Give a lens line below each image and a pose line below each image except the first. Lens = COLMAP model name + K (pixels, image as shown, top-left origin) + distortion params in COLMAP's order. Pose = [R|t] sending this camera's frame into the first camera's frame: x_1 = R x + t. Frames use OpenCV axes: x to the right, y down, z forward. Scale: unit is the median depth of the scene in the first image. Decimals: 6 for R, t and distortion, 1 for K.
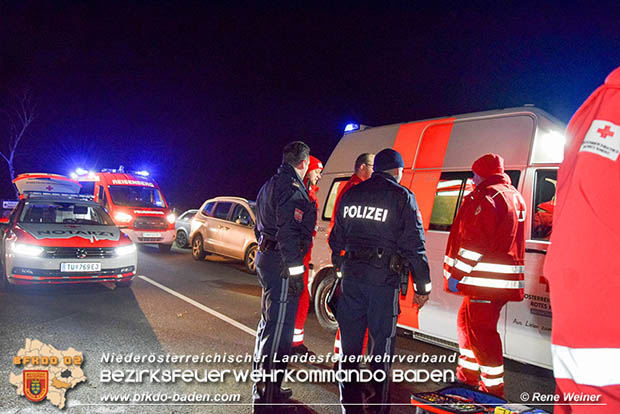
lens RADIAL K [[480.9, 0, 308.1], [0, 480.9, 206.7], [0, 0, 1]] dist [-0.048626, 0.004570]
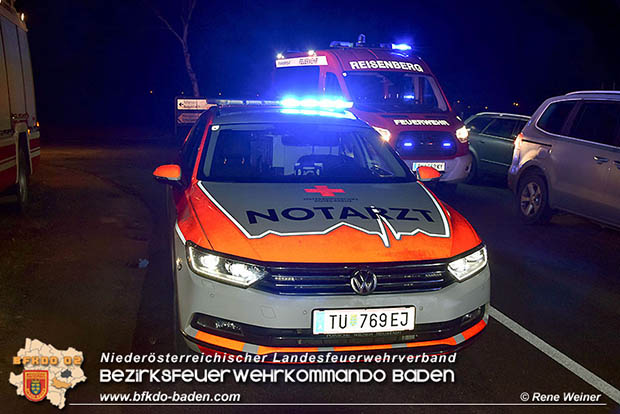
lens RADIAL K [[694.7, 0, 308.9], [0, 694.7, 206.9], [0, 0, 1]] dist [-0.074183, 0.000000]
pose [[0.923628, 0.034544, -0.381730, -0.160879], [0.027951, 0.987208, 0.156966, -0.019696], [0.382270, -0.155648, 0.910848, 0.263668]]
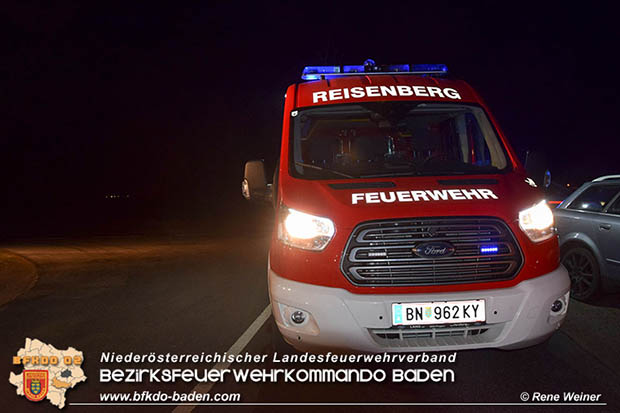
lens RADIAL K [[480.9, 0, 311.2], [0, 480.9, 202.9], [0, 0, 1]] dist [-0.048626, 0.004570]
pose [[0.748502, -0.051674, -0.661116, -0.237720], [0.078984, 0.996809, 0.011512, 0.008643], [0.658412, -0.060834, 0.750195, 0.835108]]
